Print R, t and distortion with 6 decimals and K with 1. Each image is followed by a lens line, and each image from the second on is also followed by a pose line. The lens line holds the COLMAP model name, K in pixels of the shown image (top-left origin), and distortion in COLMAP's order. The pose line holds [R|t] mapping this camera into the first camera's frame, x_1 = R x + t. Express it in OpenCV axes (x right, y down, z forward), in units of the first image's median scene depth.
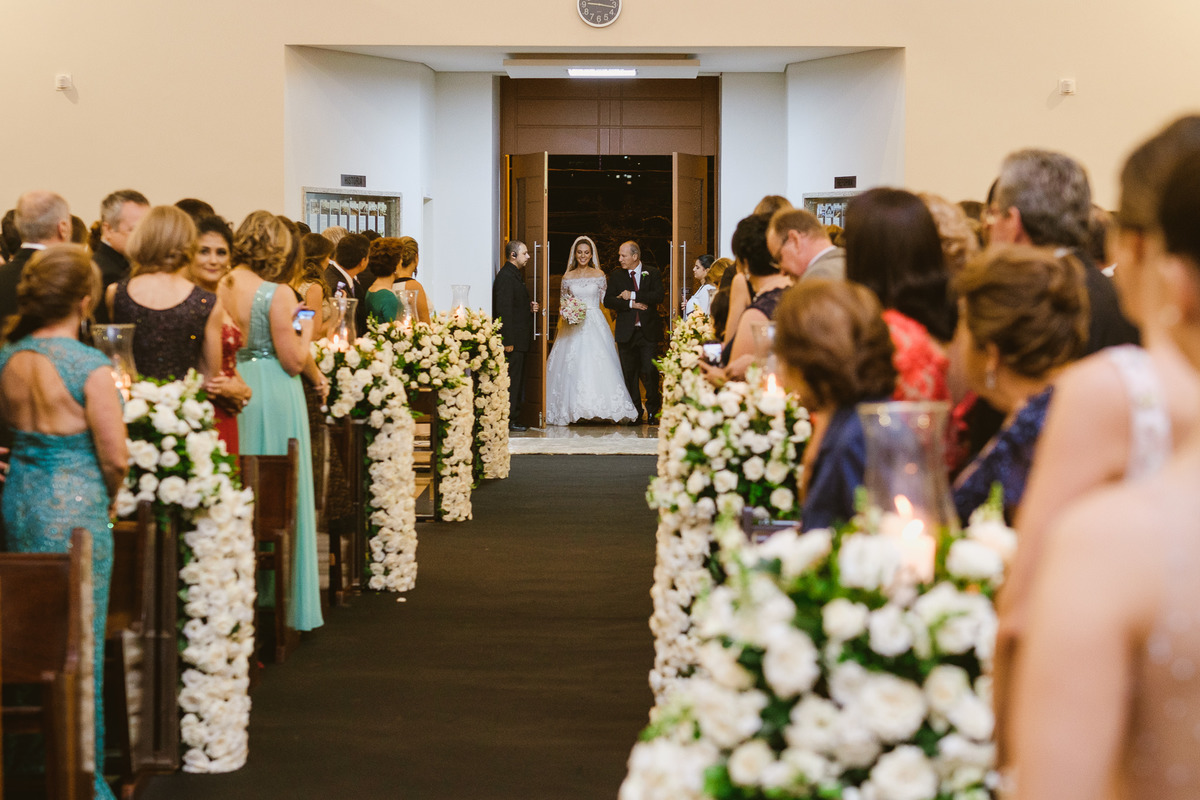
lens RADIAL K [[2888.4, 0, 599.9], [0, 2888.4, 403.3], [0, 0, 1]] dist [-0.025019, 0.000000]
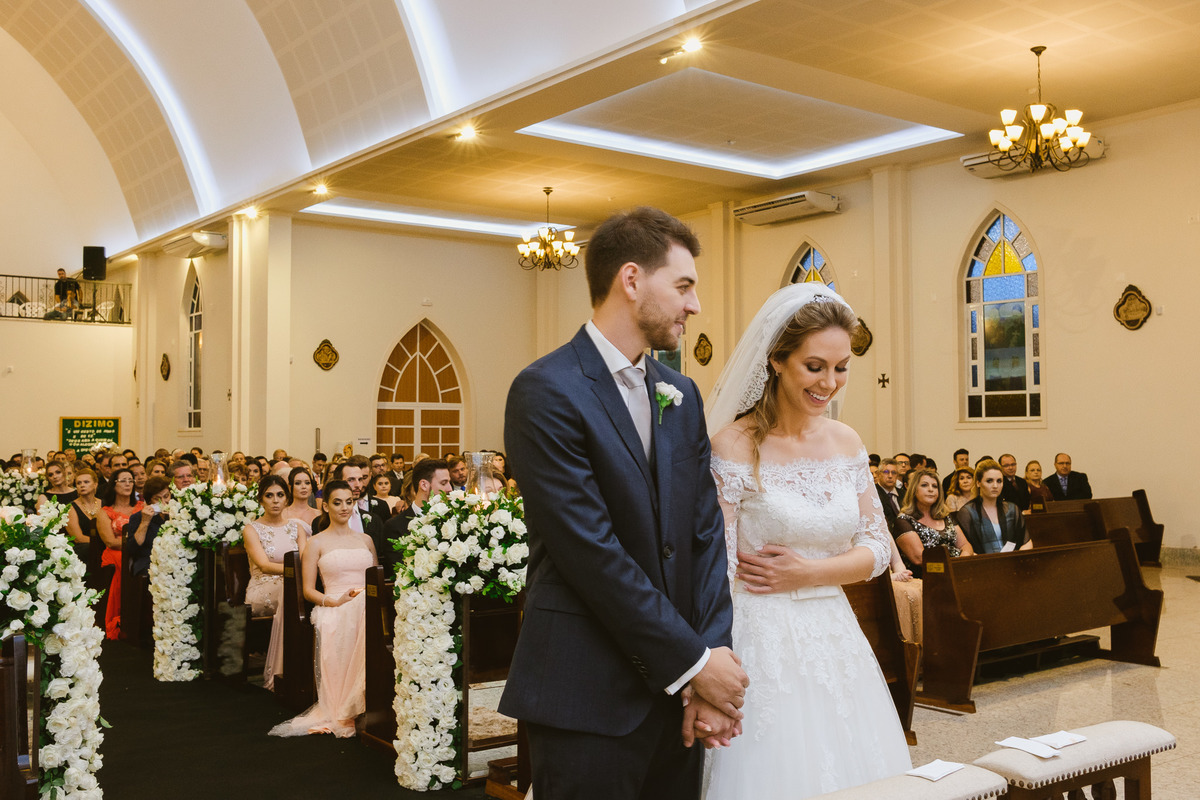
lens RADIAL K [[1202.7, 0, 603.9], [0, 1202.7, 397.7], [0, 0, 1]] dist [-0.001420, 0.000000]
pose [[0.765722, 0.015299, 0.642989, -0.330940], [0.040101, 0.996636, -0.071470, 0.037245], [-0.641920, 0.080511, 0.762533, -0.405100]]
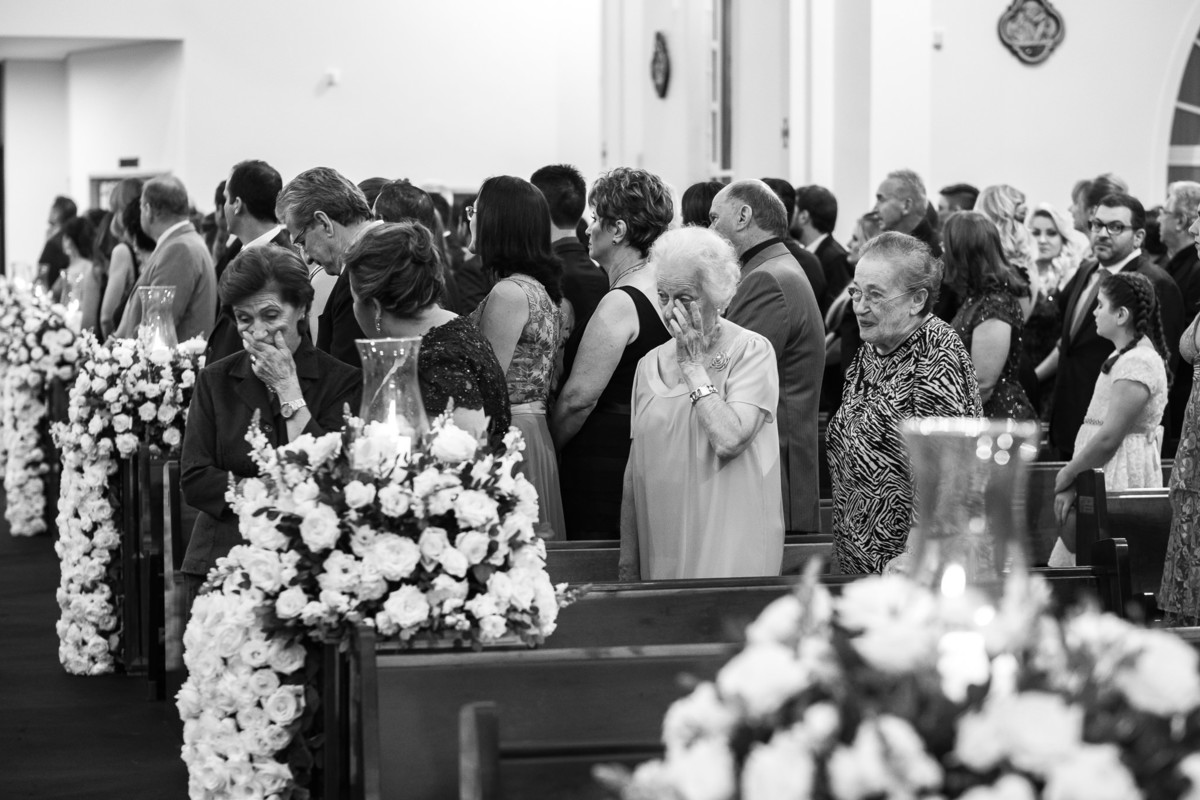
lens RADIAL K [[2888.4, 0, 598.2], [0, 2888.4, 398.2], [0, 0, 1]] dist [-0.025019, 0.000000]
pose [[0.960885, -0.018450, 0.276331, -0.094635], [0.016683, 0.999823, 0.008746, 0.009997], [-0.276443, -0.003794, 0.961023, -0.178259]]
